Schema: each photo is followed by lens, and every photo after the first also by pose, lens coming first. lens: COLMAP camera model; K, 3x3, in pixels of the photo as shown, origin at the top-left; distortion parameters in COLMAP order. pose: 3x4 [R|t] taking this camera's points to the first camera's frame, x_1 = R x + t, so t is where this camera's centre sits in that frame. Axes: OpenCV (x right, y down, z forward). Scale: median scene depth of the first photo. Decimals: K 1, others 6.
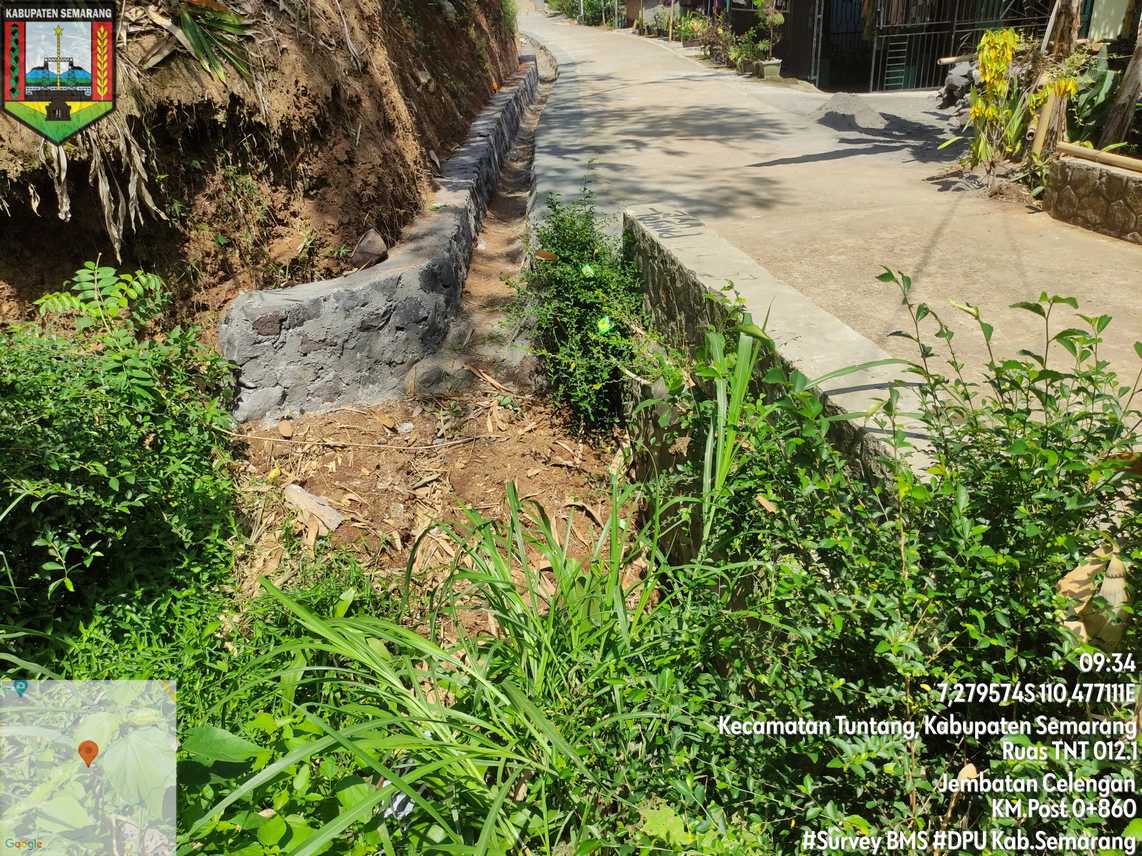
lens RADIAL K [[840.9, 0, 568.8], [0, 840.9, 424.6], [0, 0, 1]] dist [0.065050, -0.067068]
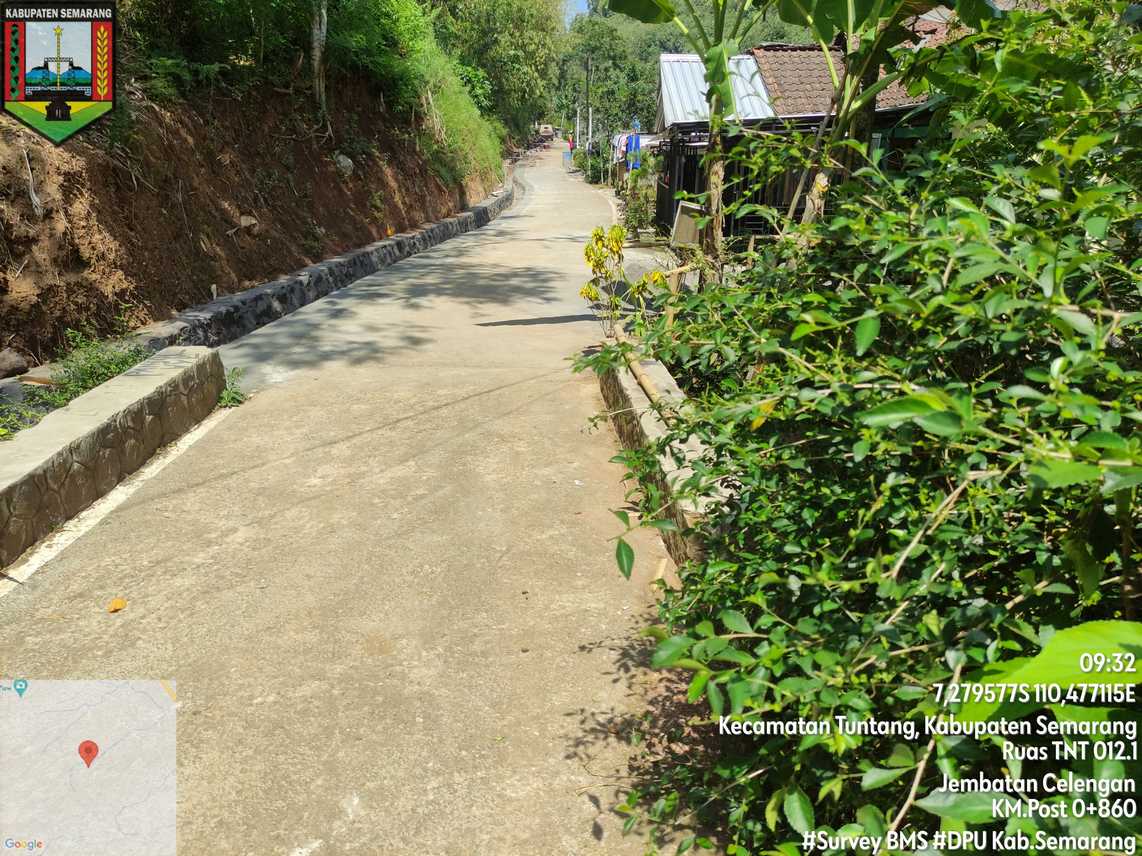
lens RADIAL K [[840.9, 0, 568.8], [0, 840.9, 424.6], [0, 0, 1]] dist [0.065050, -0.067068]
pose [[0.994789, 0.084242, -0.057428, 0.504088], [-0.092063, 0.984244, -0.150955, -0.023180], [0.043807, 0.155455, 0.986871, -0.066882]]
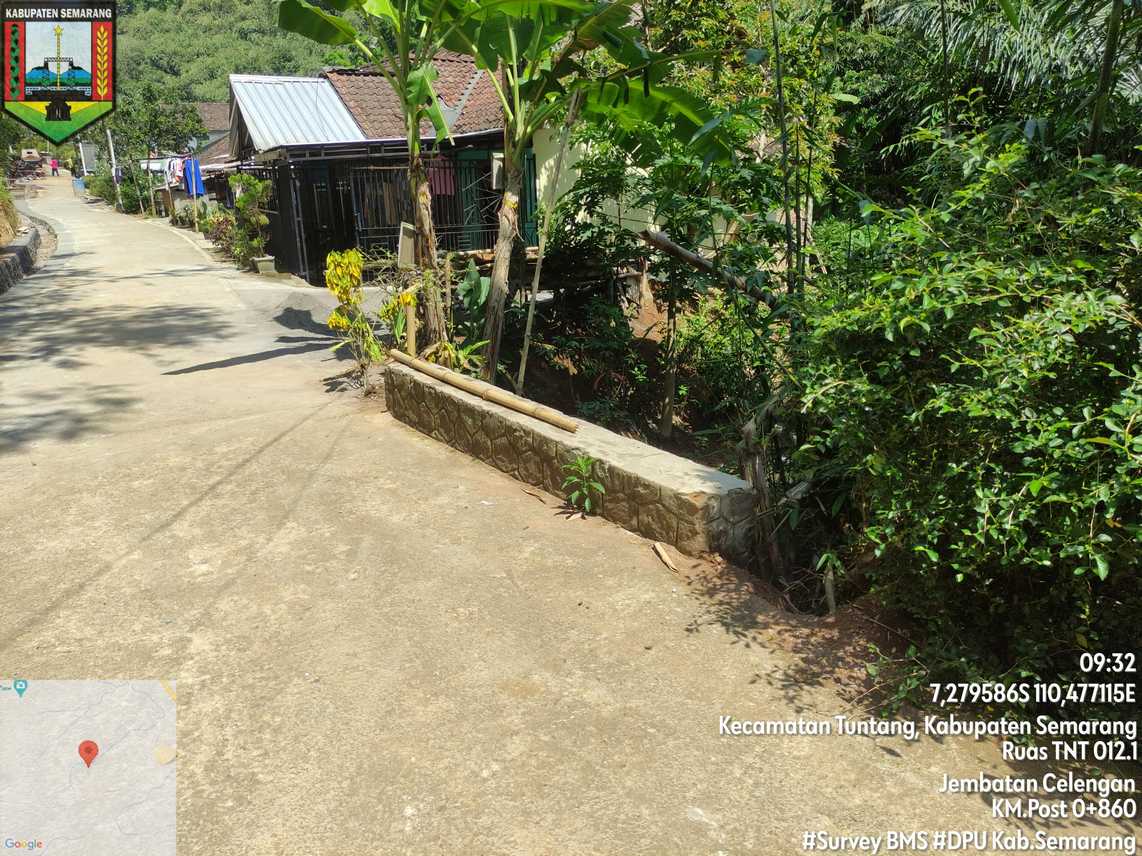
lens RADIAL K [[840.9, 0, 568.8], [0, 840.9, 424.6], [0, 0, 1]] dist [0.065050, -0.067068]
pose [[0.901444, -0.088944, 0.423660, 0.267423], [0.169014, 0.973305, -0.155283, -0.025361], [-0.398538, 0.211583, 0.892412, -0.033208]]
